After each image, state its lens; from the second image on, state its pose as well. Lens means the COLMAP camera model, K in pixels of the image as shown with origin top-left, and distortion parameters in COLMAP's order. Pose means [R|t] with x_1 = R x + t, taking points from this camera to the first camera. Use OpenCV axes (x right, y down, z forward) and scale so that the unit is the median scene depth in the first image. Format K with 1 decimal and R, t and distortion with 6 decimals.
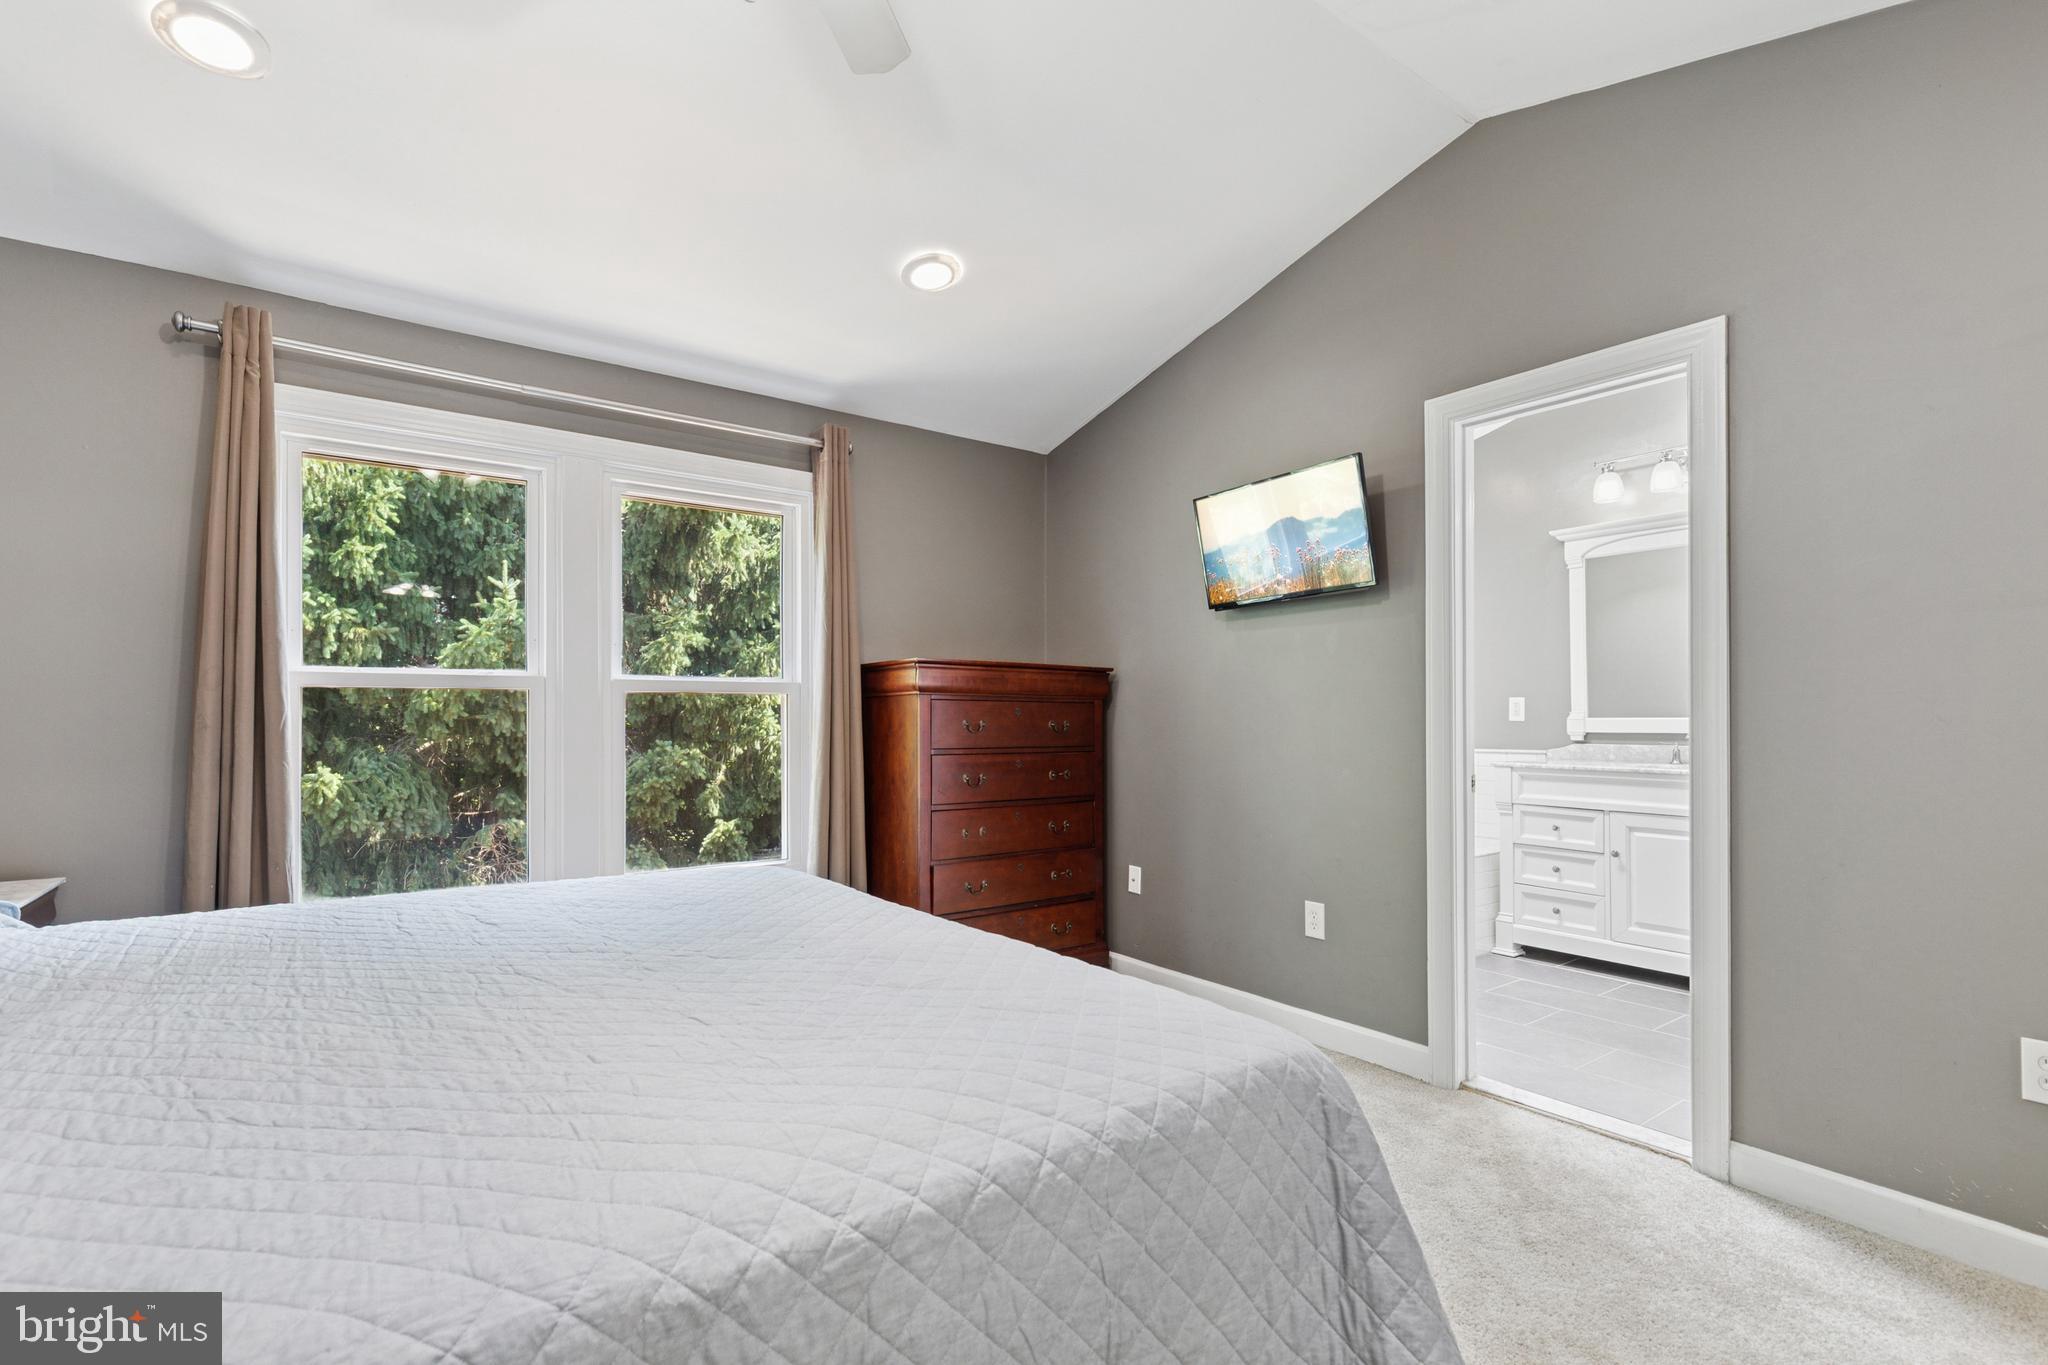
lens RADIAL K [[940.1, 0, 1016.6], [0, 940.1, 696.8], [0, 0, 1]] dist [0.005375, 0.000455]
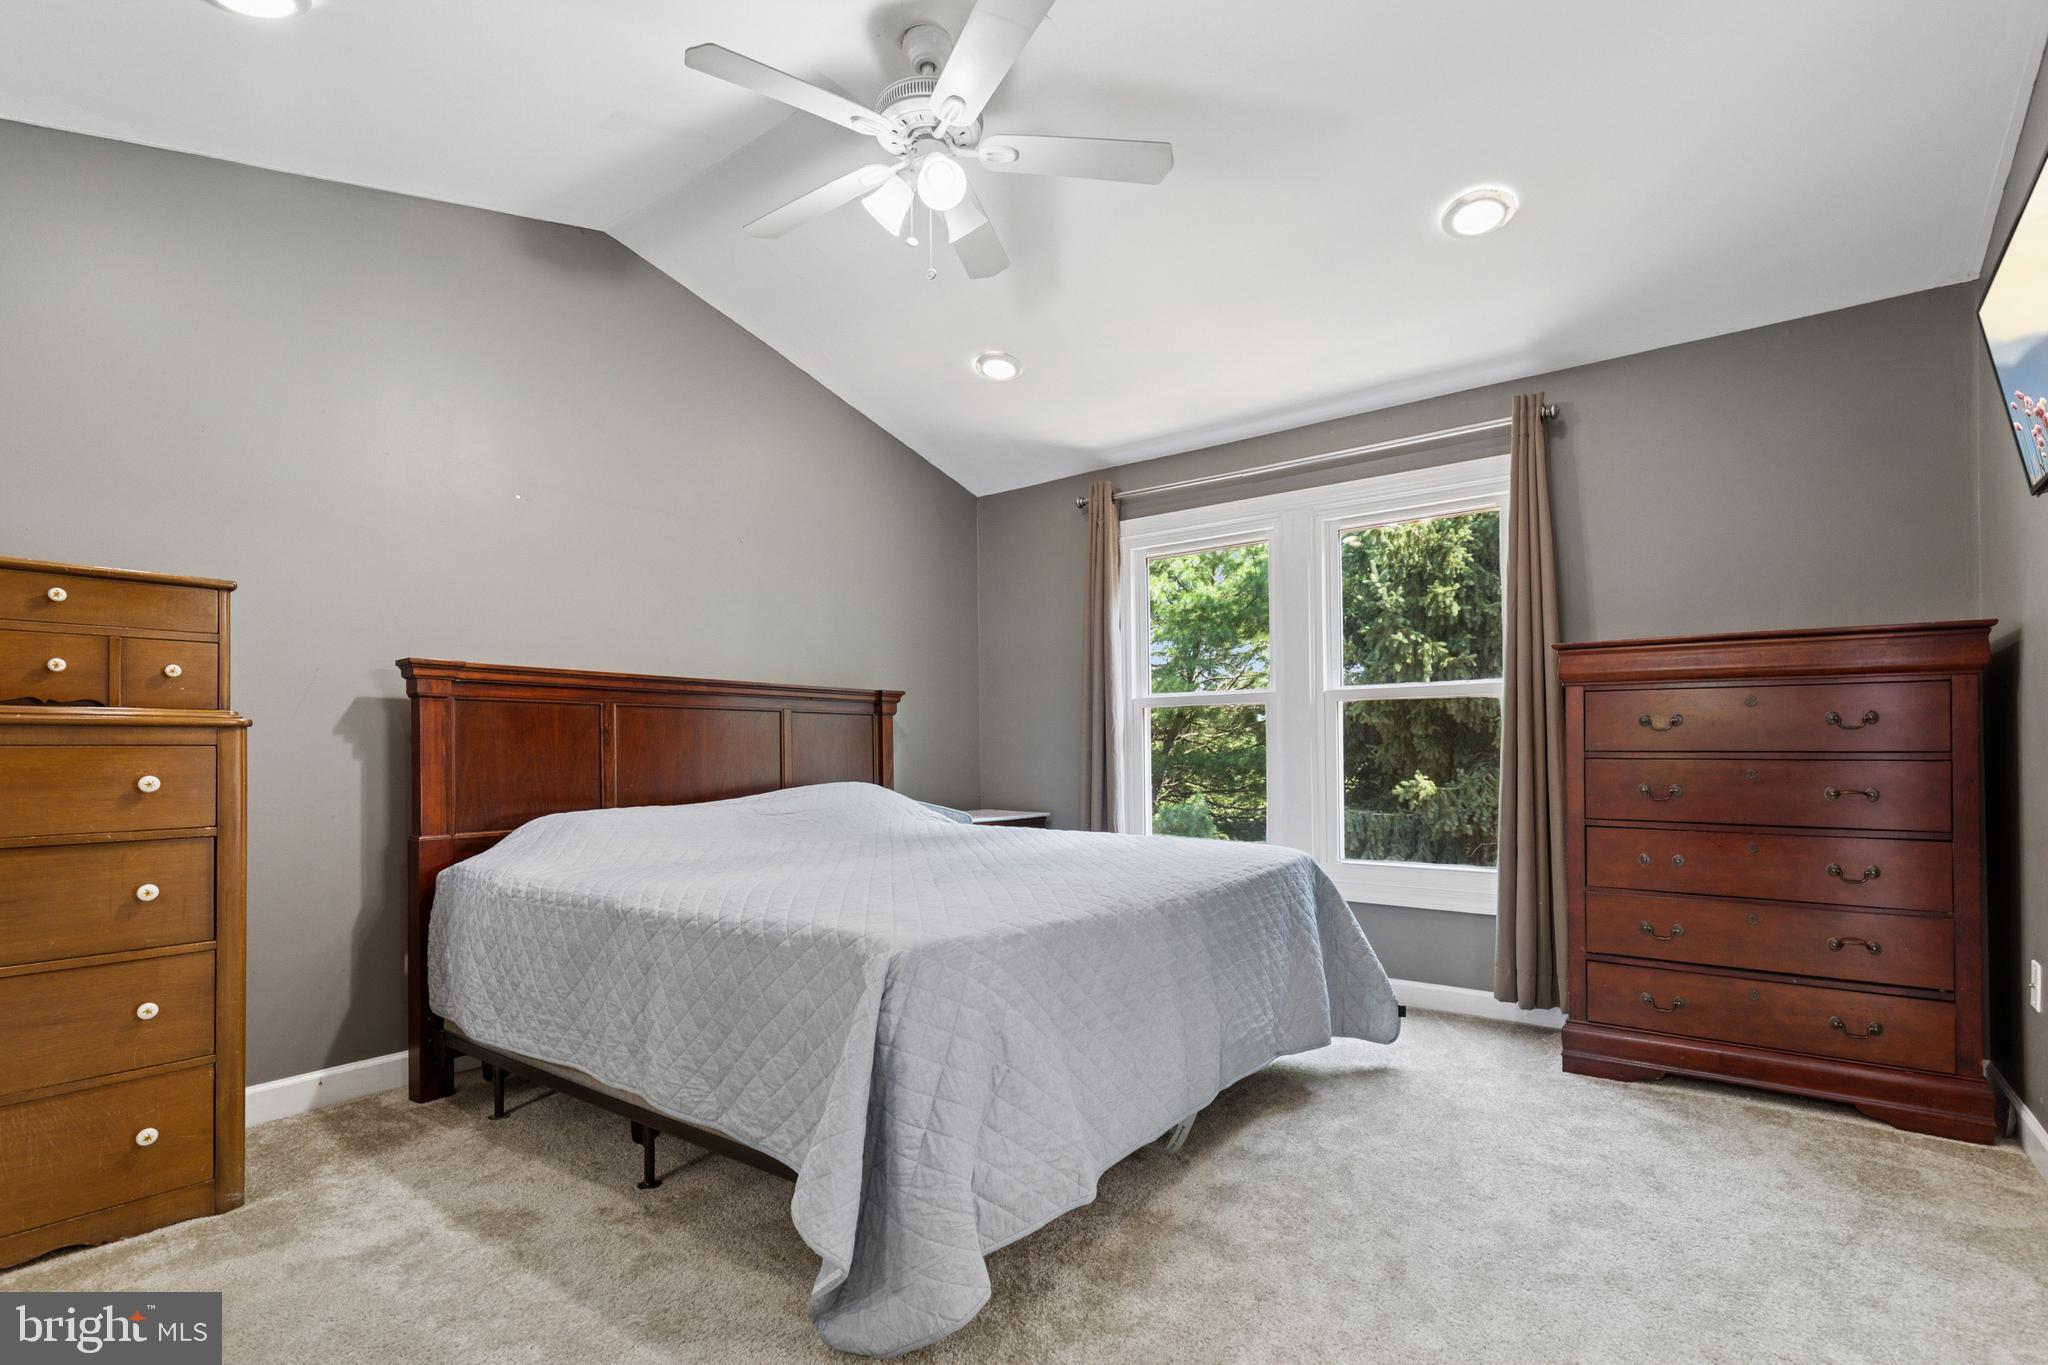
lens RADIAL K [[940.1, 0, 991.6], [0, 940.1, 740.8], [0, 0, 1]] dist [0.005375, 0.000455]
pose [[0.286319, -0.009474, -0.958087, 0.510789], [0.030084, 0.999547, -0.000894, 0.028147], [0.957662, -0.028567, 0.286475, 0.235589]]
